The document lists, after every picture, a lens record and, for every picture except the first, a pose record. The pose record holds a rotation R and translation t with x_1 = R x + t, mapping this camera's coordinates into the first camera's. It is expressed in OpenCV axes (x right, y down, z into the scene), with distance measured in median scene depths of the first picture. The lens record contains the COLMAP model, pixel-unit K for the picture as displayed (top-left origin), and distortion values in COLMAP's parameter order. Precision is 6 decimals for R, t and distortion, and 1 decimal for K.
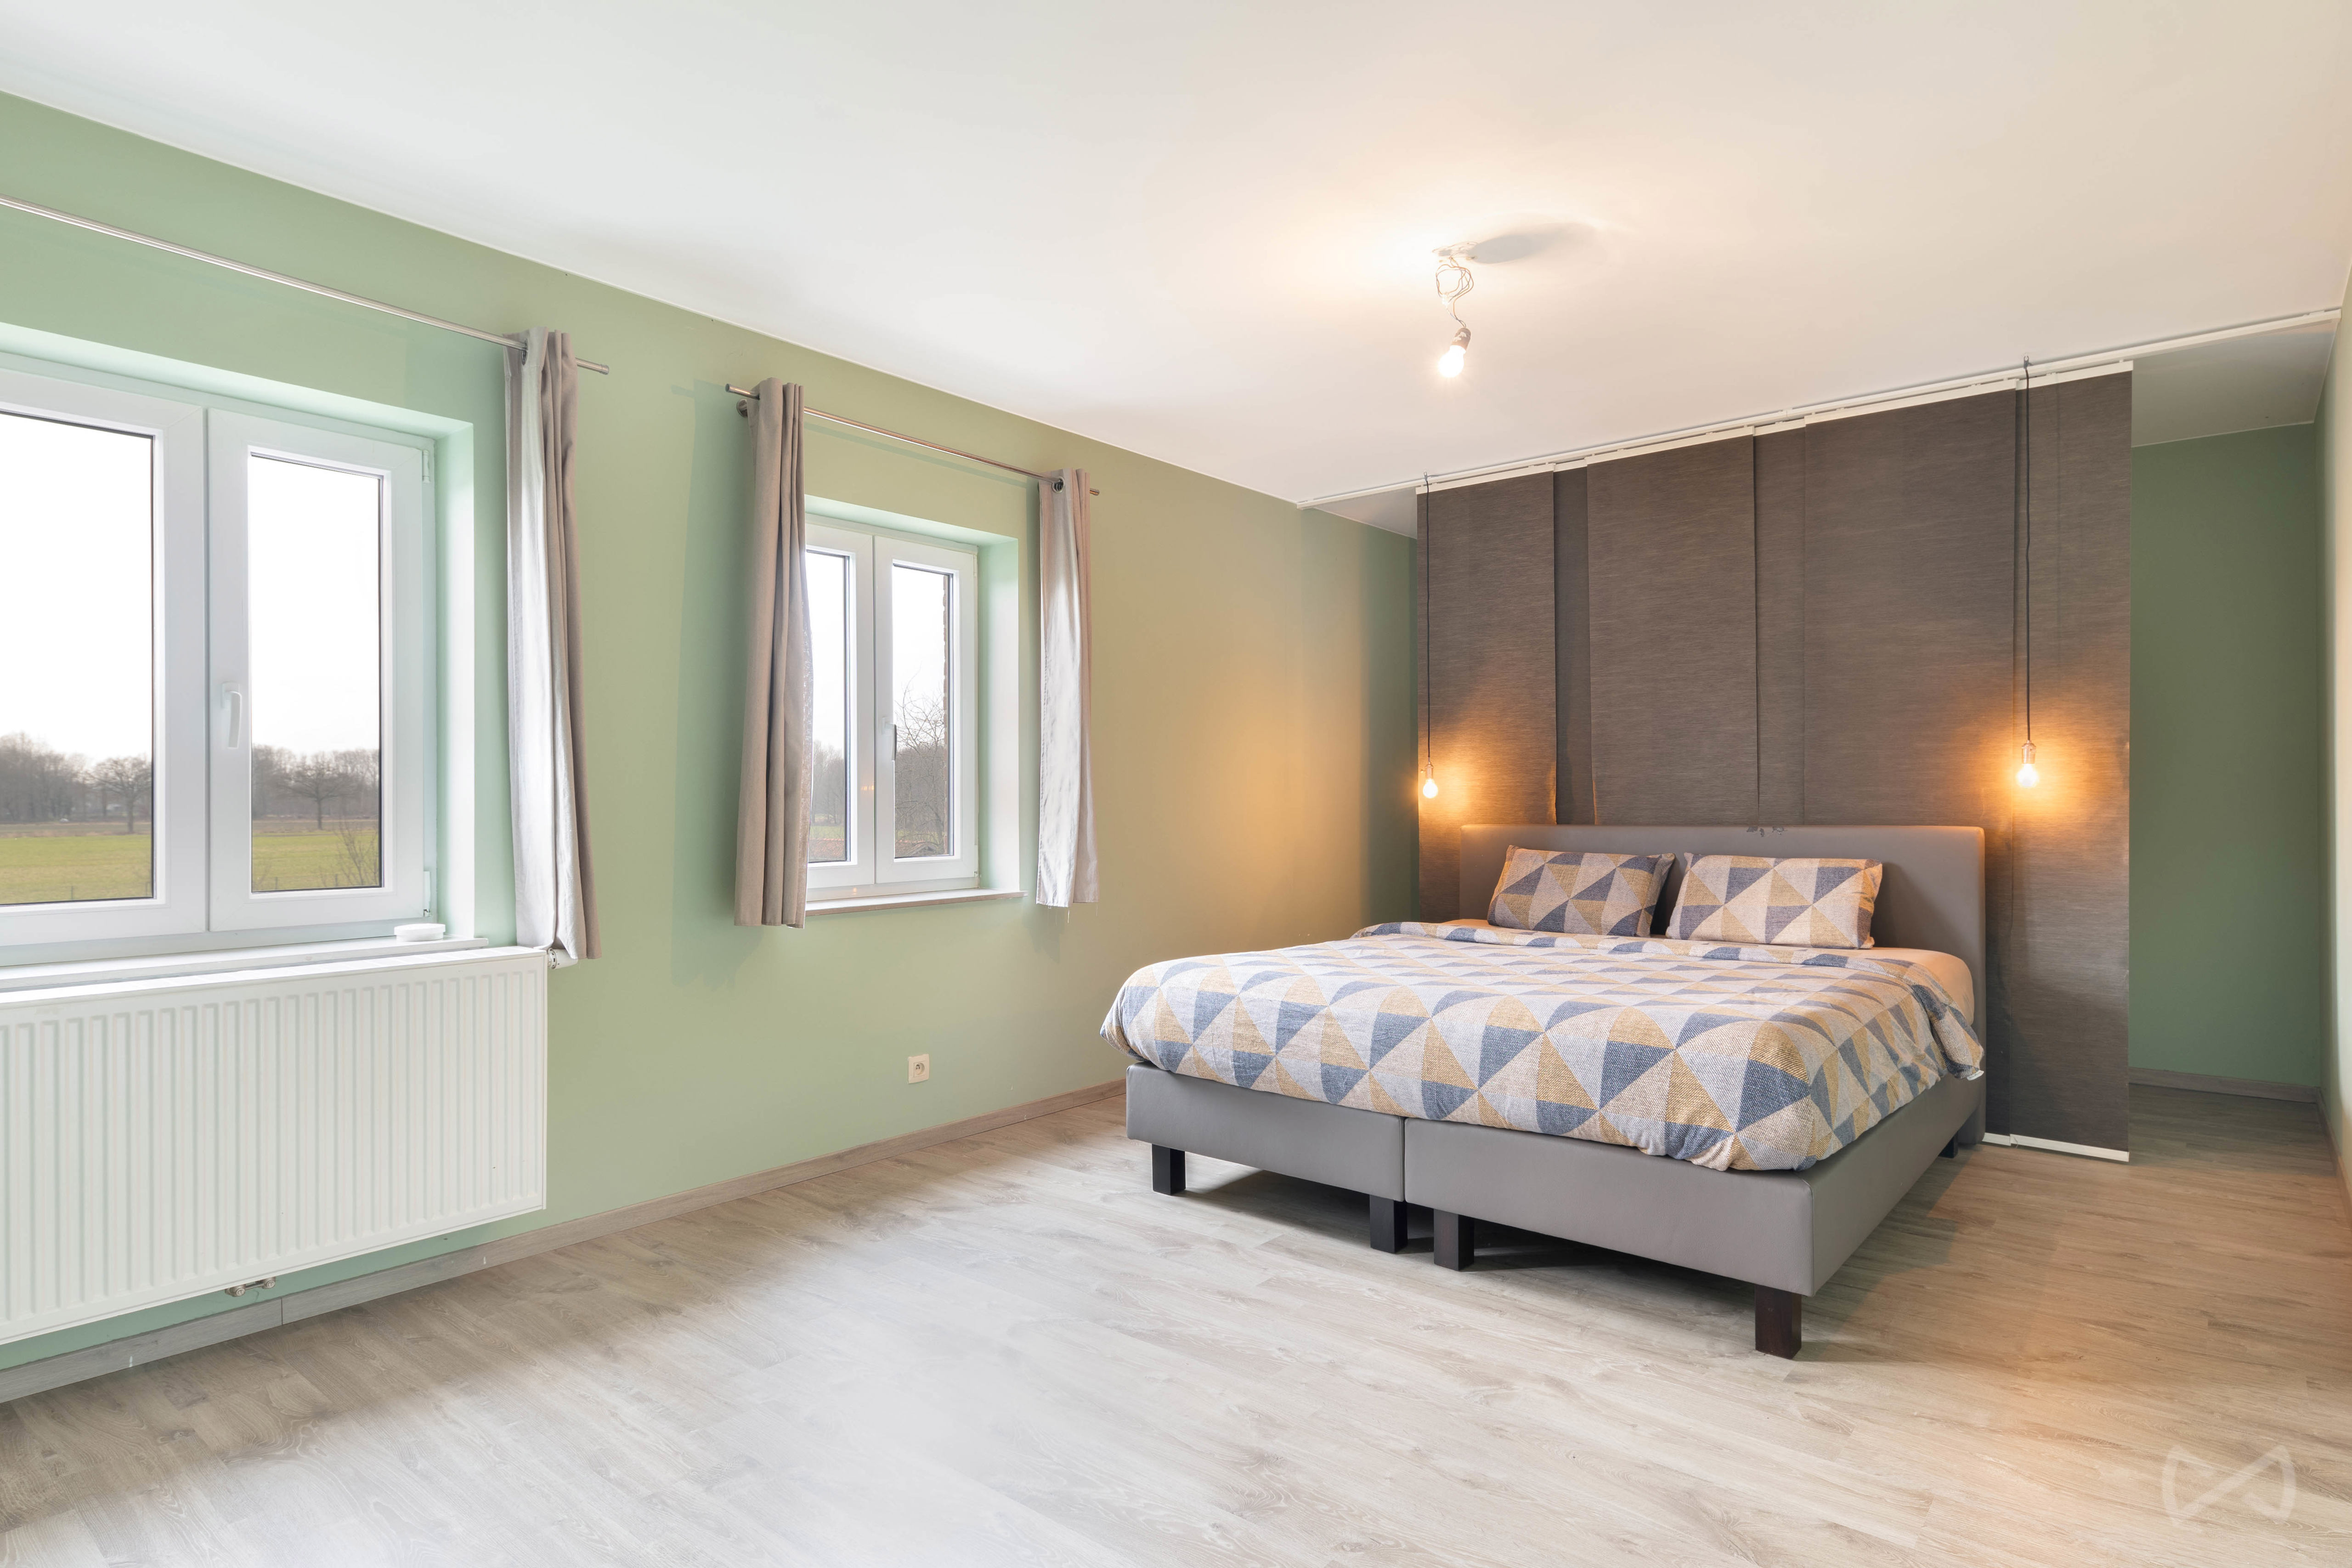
lens RADIAL K [[1258.3, 0, 1176.0], [0, 1258.3, 784.0], [0, 0, 1]] dist [0.004637, 0.002582]
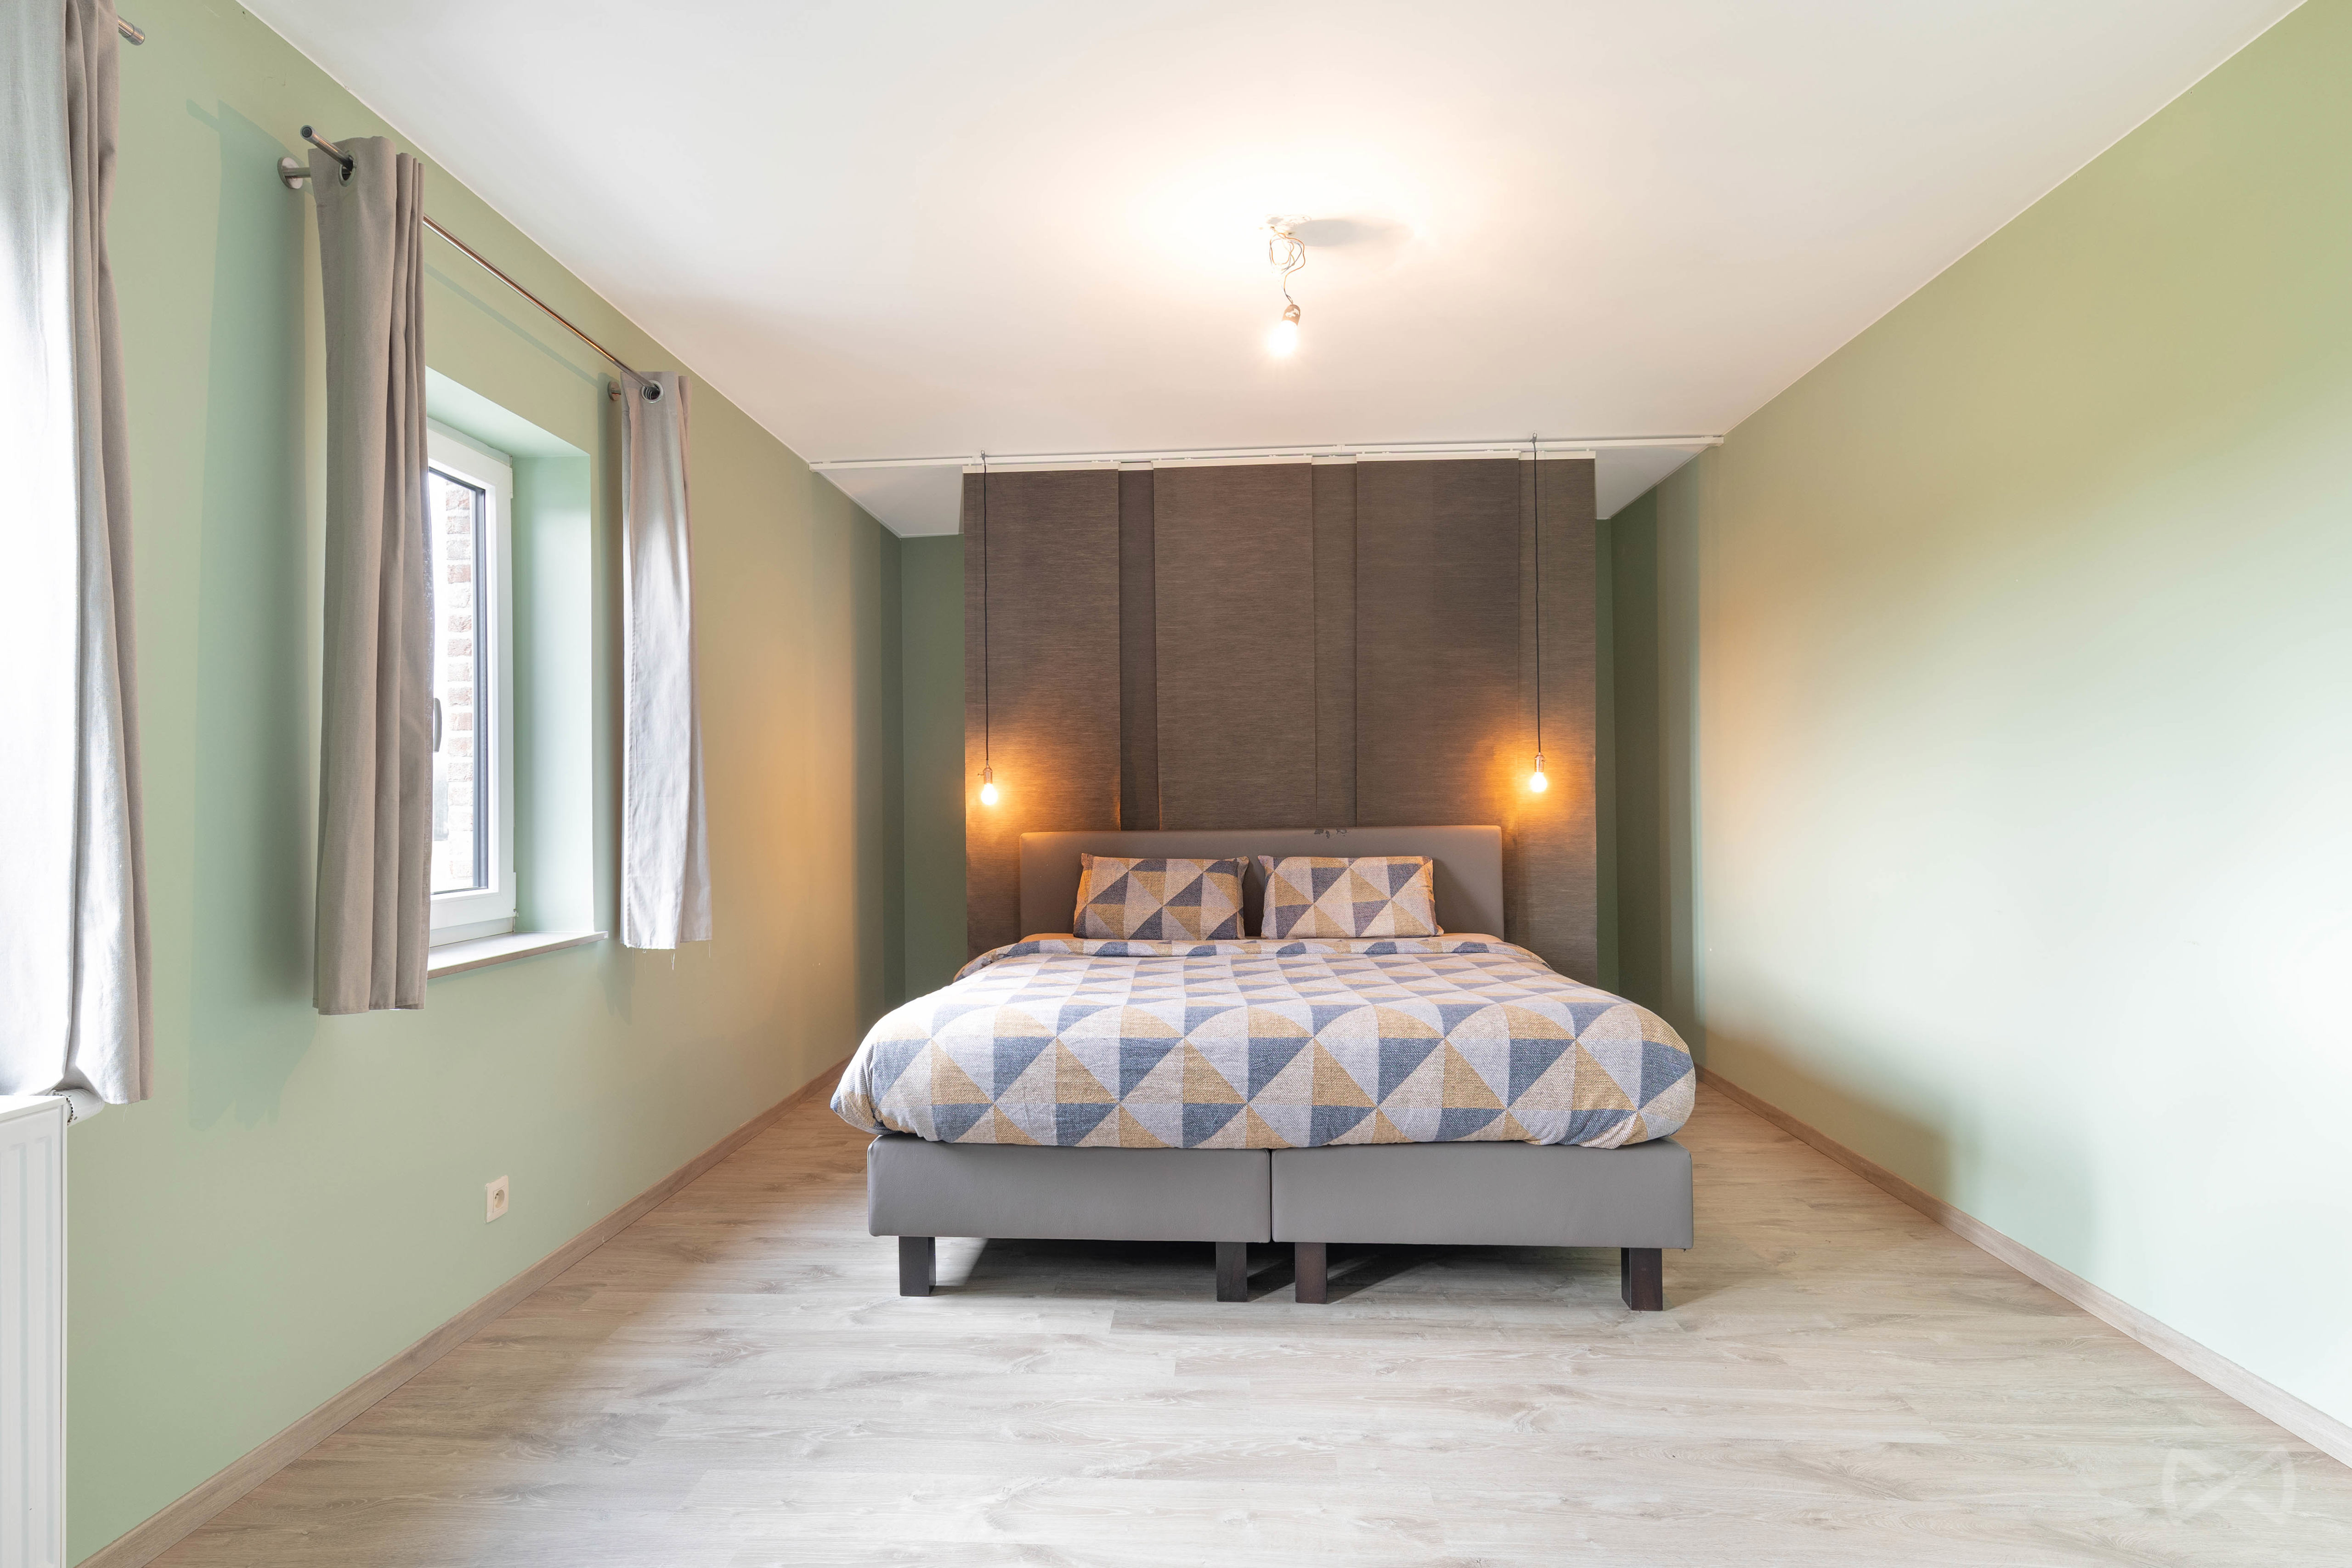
lens RADIAL K [[1286.4, 0, 1176.0], [0, 1286.4, 784.0], [0, 0, 1]] dist [0.004912, 0.001929]
pose [[0.810636, 0.004334, 0.585535, -0.379412], [0.000269, 0.999970, -0.007774, 0.005382], [-0.585551, 0.006460, 0.810610, 0.249895]]
